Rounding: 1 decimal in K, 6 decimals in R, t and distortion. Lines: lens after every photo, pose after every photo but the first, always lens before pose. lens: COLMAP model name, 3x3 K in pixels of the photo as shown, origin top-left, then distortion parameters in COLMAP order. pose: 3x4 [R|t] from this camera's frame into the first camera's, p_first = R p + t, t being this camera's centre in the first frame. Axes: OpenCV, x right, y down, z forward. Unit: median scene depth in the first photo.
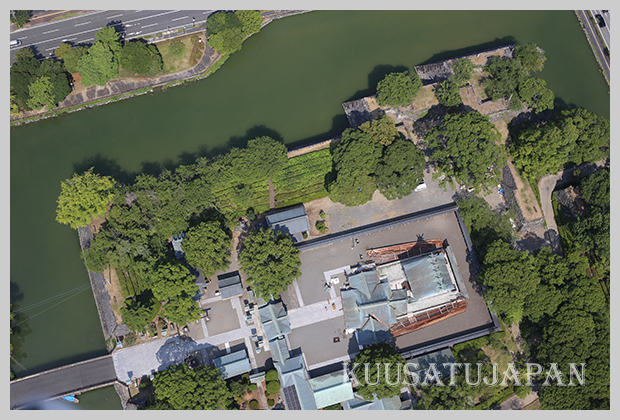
lens RADIAL K [[860.8, 0, 310.0], [0, 860.8, 207.3], [0, 0, 1]] dist [-0.100938, 0.000000]
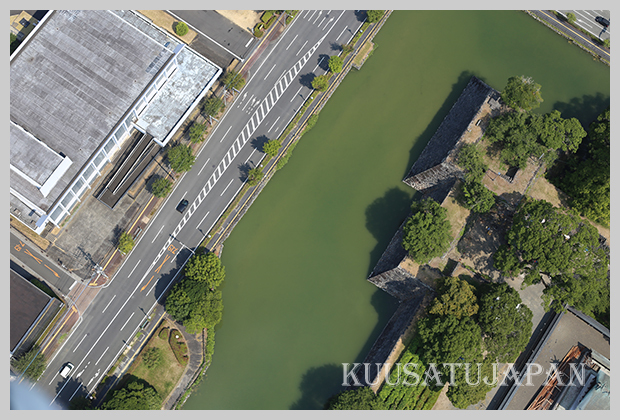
lens RADIAL K [[860.8, 0, 311.9], [0, 860.8, 209.3], [0, 0, 1]] dist [-0.100938, 0.000000]
pose [[0.776713, -0.614980, 0.136075, -0.074525], [0.595725, 0.787428, 0.158331, -0.350690], [-0.204520, -0.041914, 0.977965, 0.260814]]
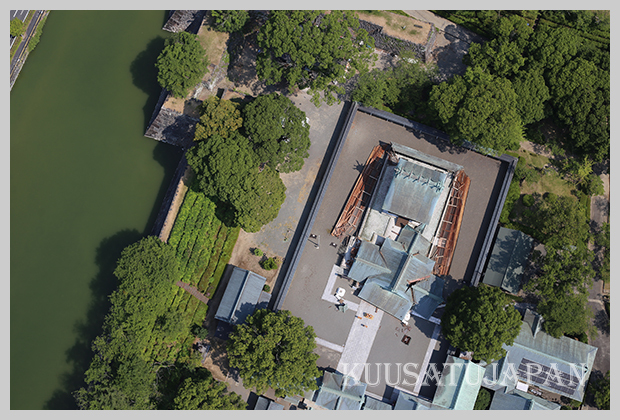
lens RADIAL K [[860.8, 0, 310.2], [0, 860.8, 209.6], [0, 0, 1]] dist [-0.100938, 0.000000]
pose [[0.595009, -0.791916, 0.137236, -0.030747], [0.774356, 0.610585, 0.166007, -0.101111], [-0.215258, 0.007494, 0.976528, 0.274139]]
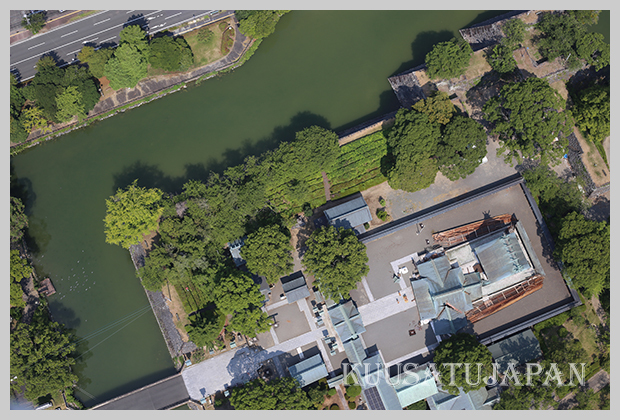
lens RADIAL K [[860.8, 0, 308.8], [0, 860.8, 211.7], [0, 0, 1]] dist [-0.100938, 0.000000]
pose [[0.994495, -0.103895, -0.013595, -0.054556], [0.104676, 0.990904, 0.084566, -0.069662], [0.004685, -0.085524, 0.996325, 0.056271]]
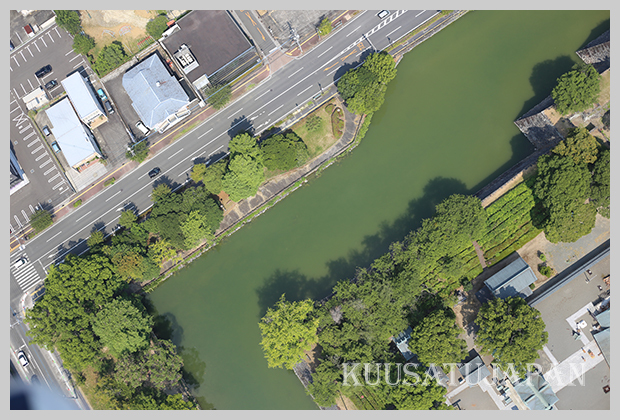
lens RADIAL K [[860.8, 0, 309.2], [0, 860.8, 210.8], [0, 0, 1]] dist [-0.100938, 0.000000]
pose [[0.938073, -0.325899, -0.117509, -0.091744], [0.333338, 0.941484, 0.049929, -0.159818], [0.094361, -0.086008, 0.991816, 0.114763]]
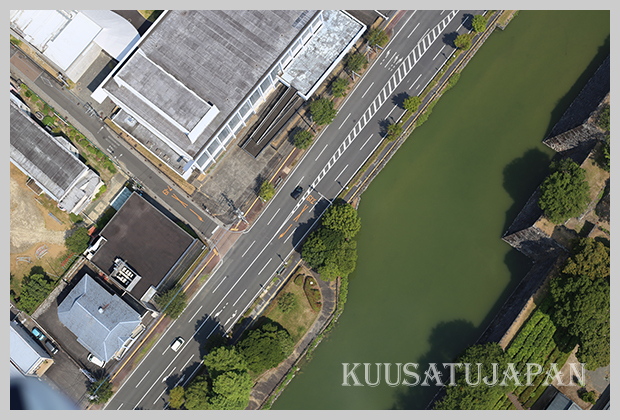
lens RADIAL K [[860.8, 0, 311.9], [0, 860.8, 209.8], [0, 0, 1]] dist [-0.100938, 0.000000]
pose [[0.813171, -0.581887, -0.012634, -0.084560], [0.580971, 0.810203, 0.077750, -0.326980], [-0.035006, -0.070564, 0.996893, 0.241156]]
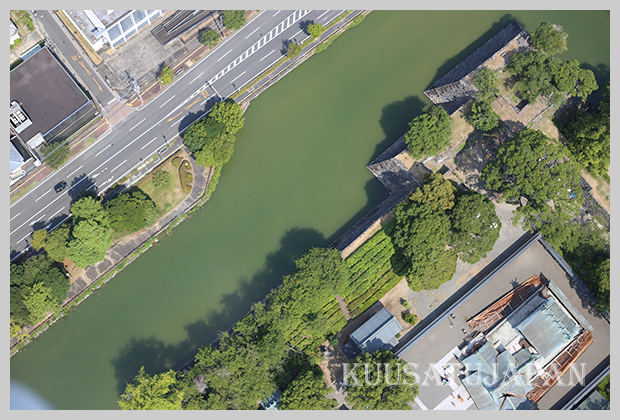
lens RADIAL K [[860.8, 0, 309.3], [0, 860.8, 210.1], [0, 0, 1]] dist [-0.100938, 0.000000]
pose [[0.920446, -0.385287, 0.065824, -0.095933], [0.376591, 0.919259, 0.114641, -0.216312], [-0.104679, -0.080732, 0.991224, 0.158268]]
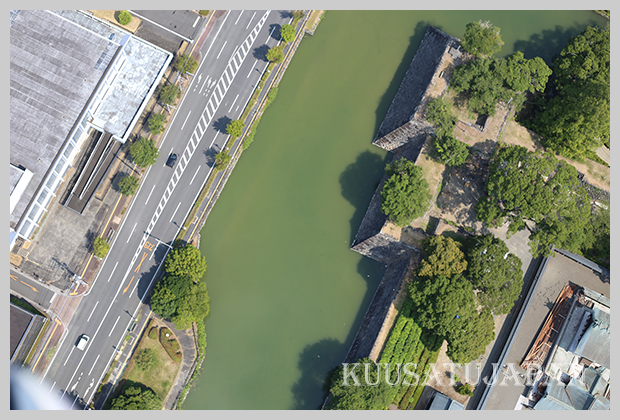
lens RADIAL K [[860.8, 0, 314.2], [0, 860.8, 210.0], [0, 0, 1]] dist [-0.100938, 0.000000]
pose [[0.678112, -0.724169, 0.125472, -0.061008], [0.690155, 0.686121, 0.230053, -0.371339], [-0.252686, -0.069406, 0.965056, 0.281986]]
